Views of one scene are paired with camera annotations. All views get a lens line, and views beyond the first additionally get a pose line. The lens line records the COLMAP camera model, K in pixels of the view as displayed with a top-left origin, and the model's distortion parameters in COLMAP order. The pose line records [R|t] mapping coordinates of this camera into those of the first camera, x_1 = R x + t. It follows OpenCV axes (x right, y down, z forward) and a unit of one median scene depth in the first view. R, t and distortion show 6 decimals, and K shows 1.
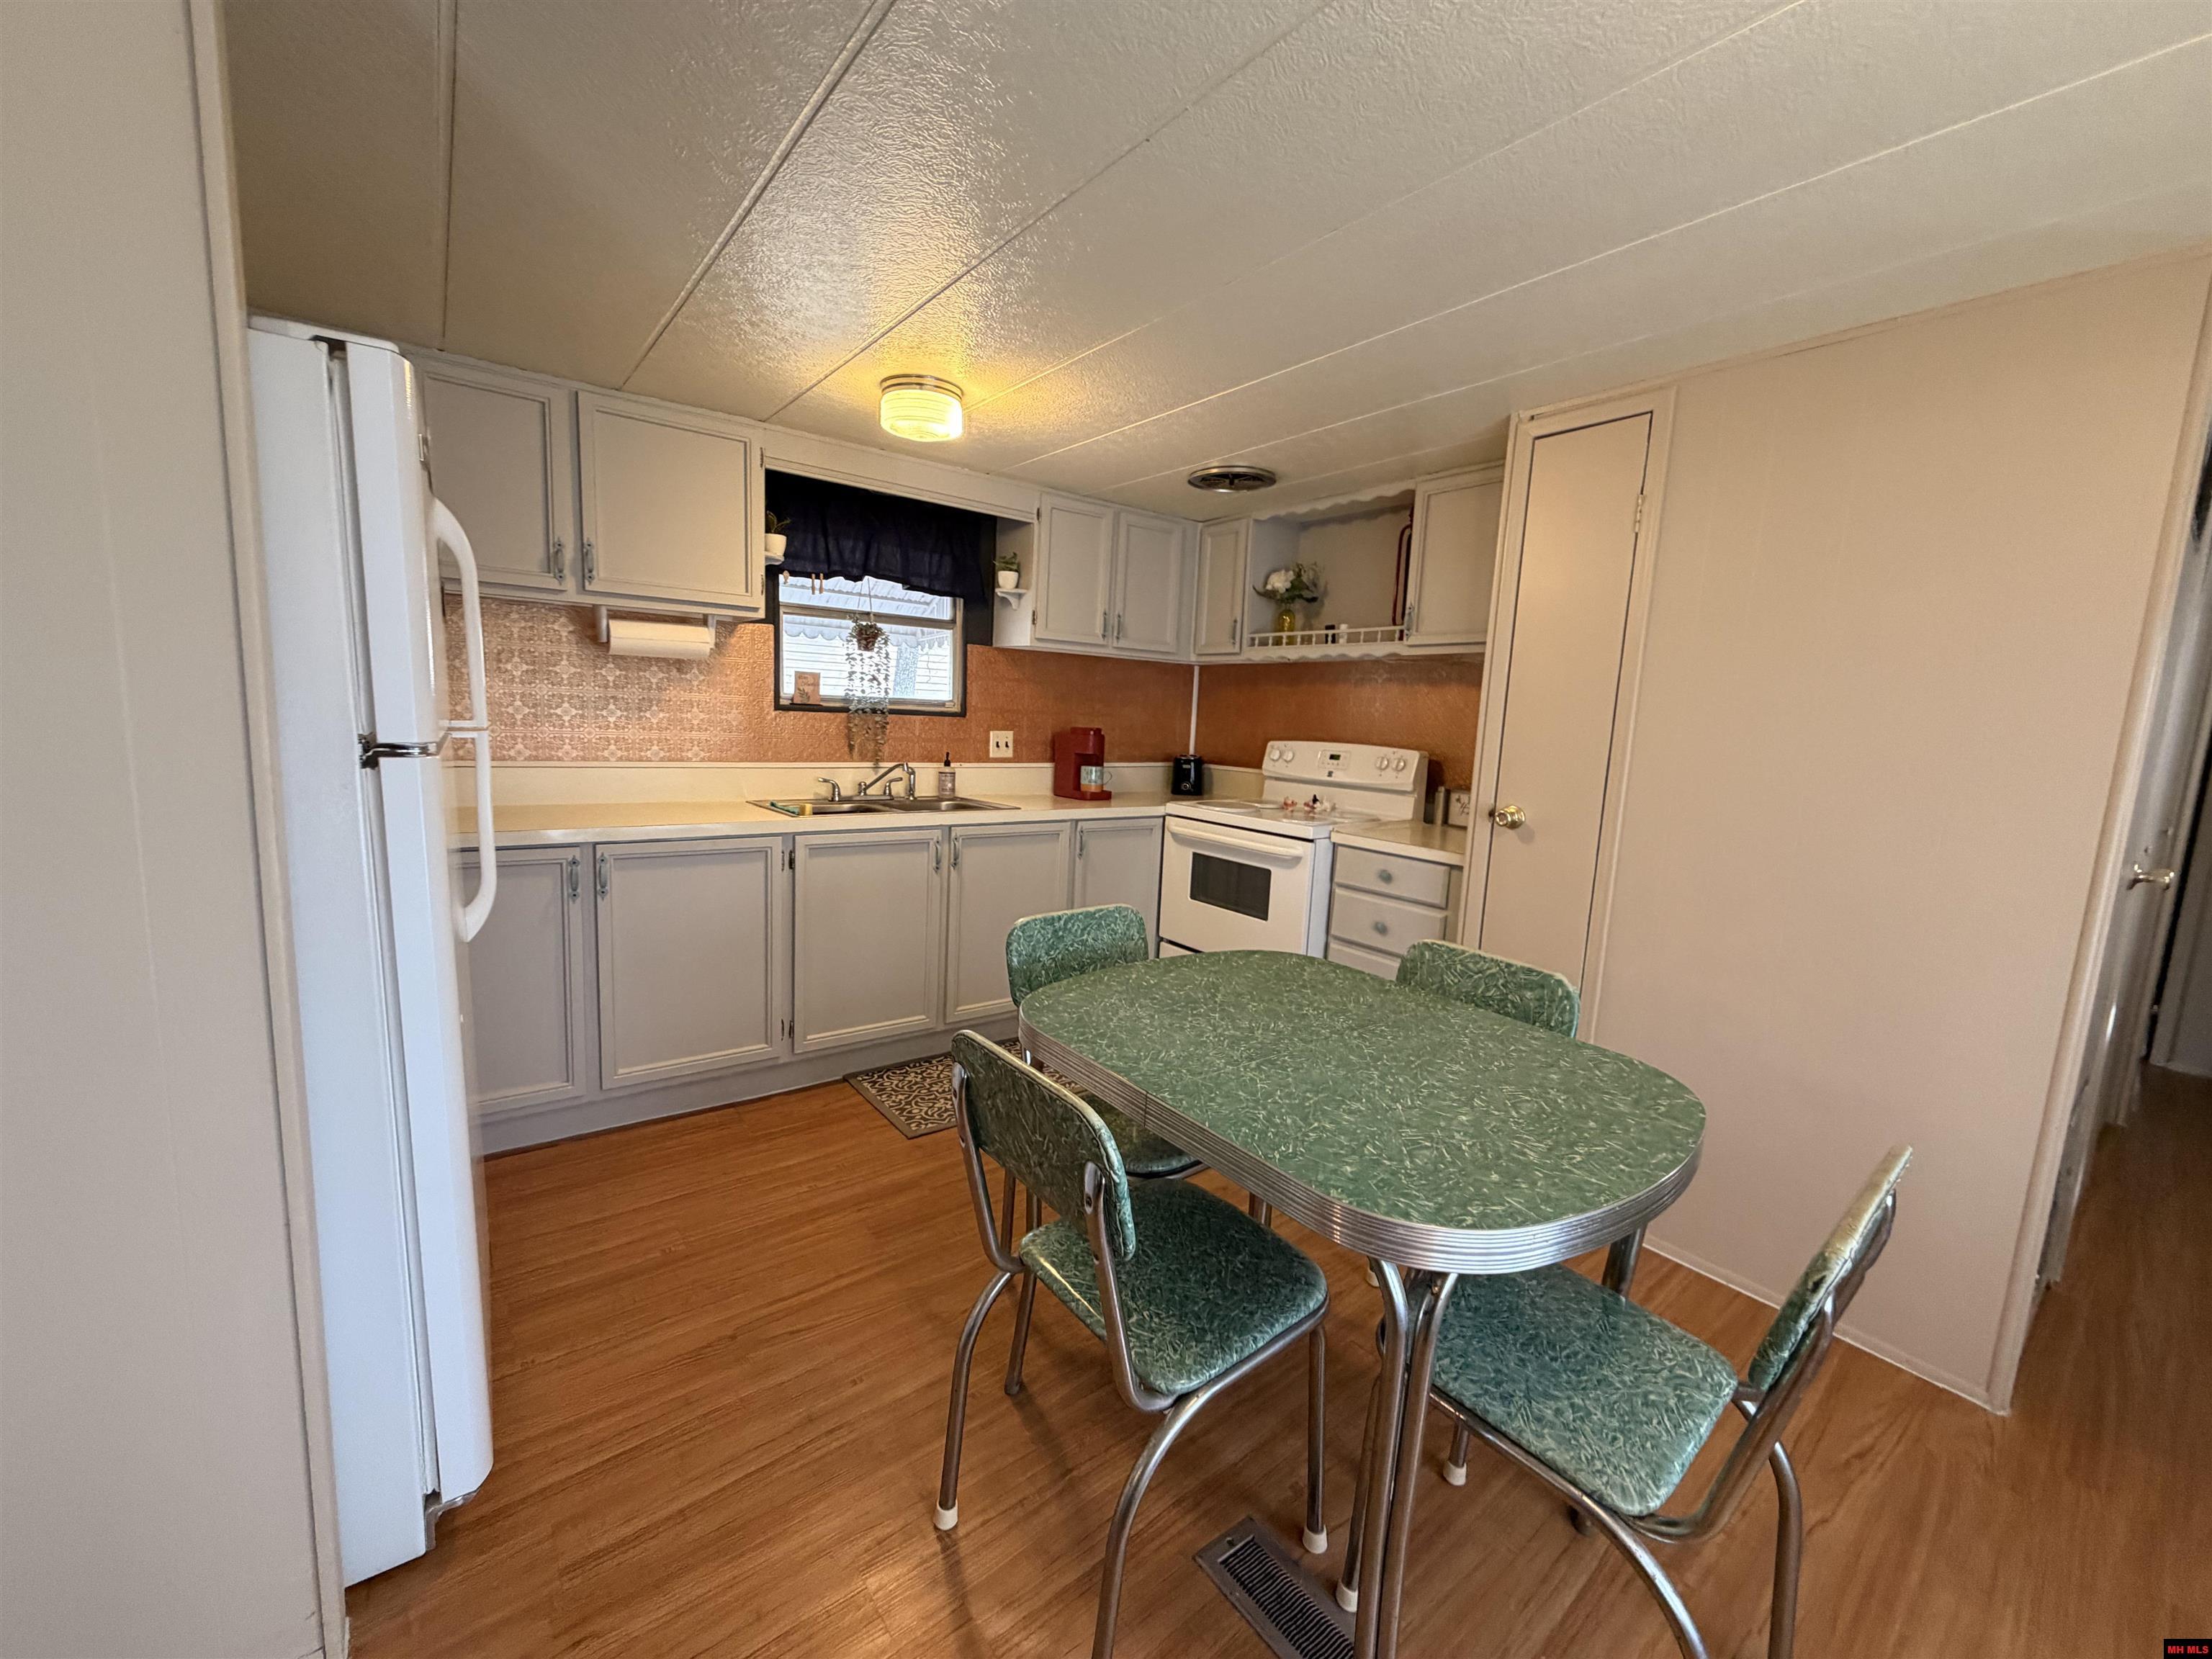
lens RADIAL K [[861.8, 0, 1110.7], [0, 861.8, 828.1], [0, 0, 1]] dist [-0.018440, -0.000048]
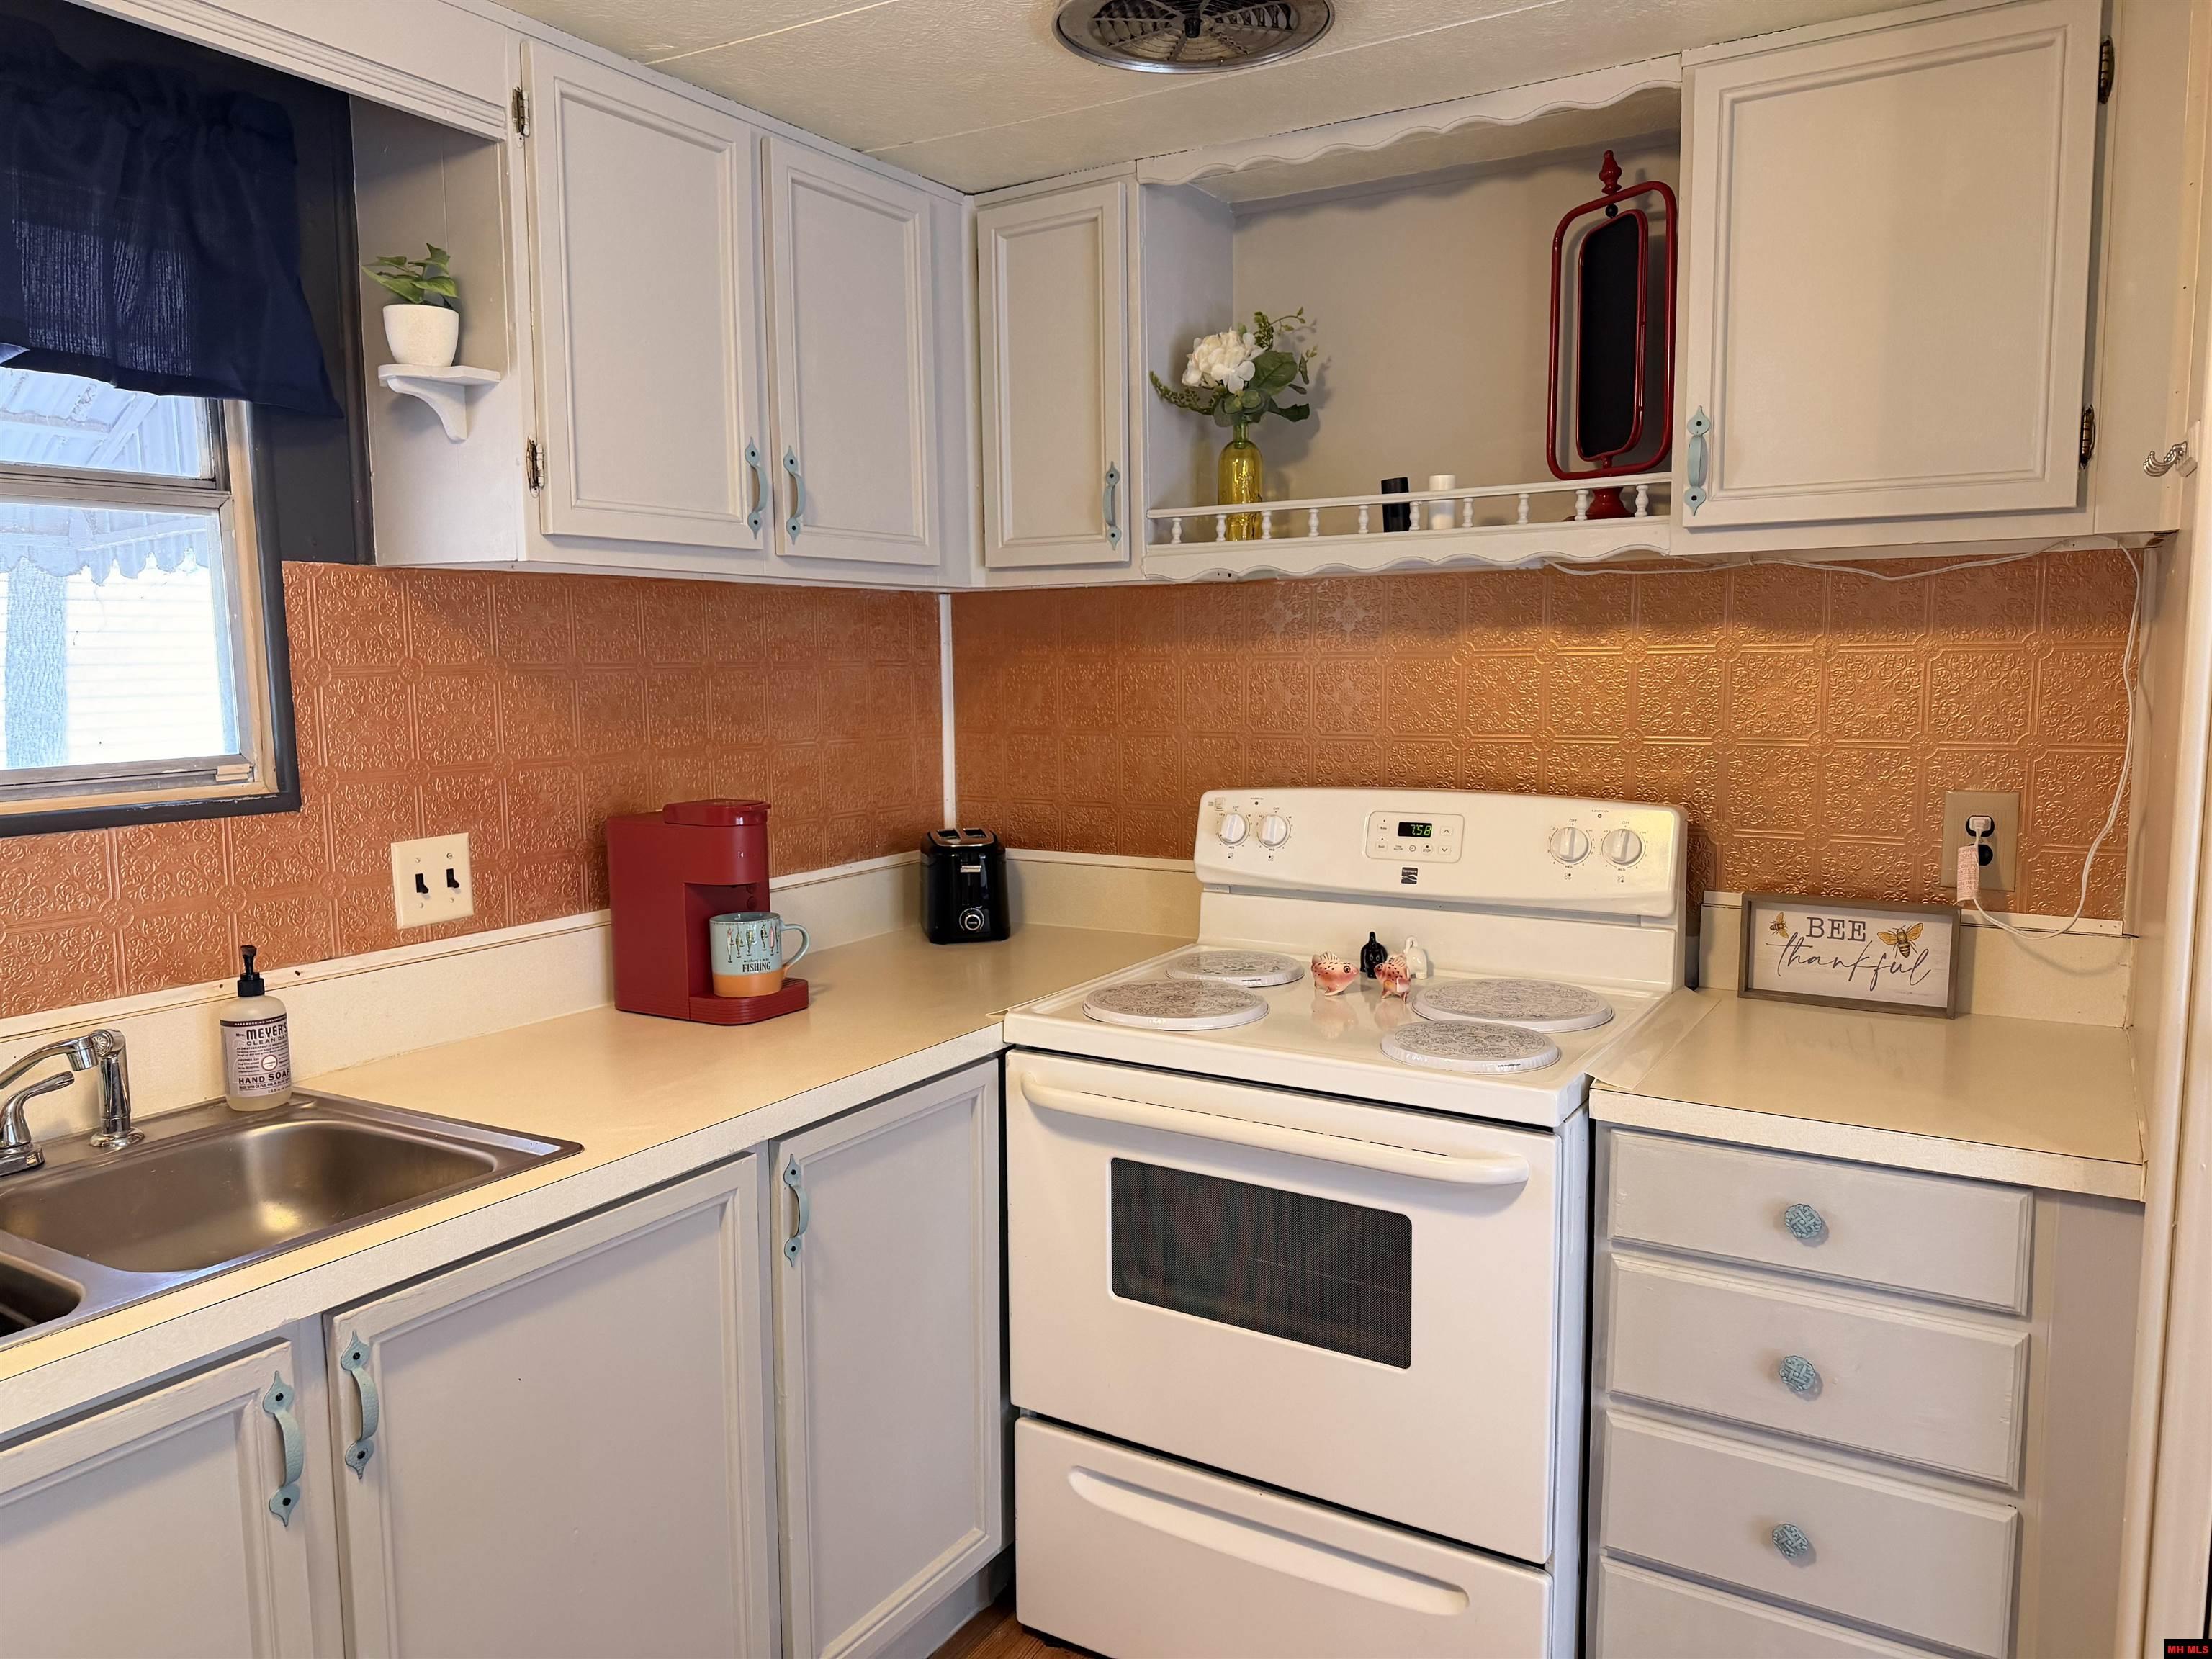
lens RADIAL K [[1534.7, 0, 1114.5], [0, 1534.7, 838.0], [0, 0, 1]] dist [0.032898, -0.042557]
pose [[0.930157, -0.096193, 0.354337, -0.099784], [0.099726, 0.994980, 0.008322, -0.097615], [-0.353359, 0.027596, 0.935081, 0.420158]]
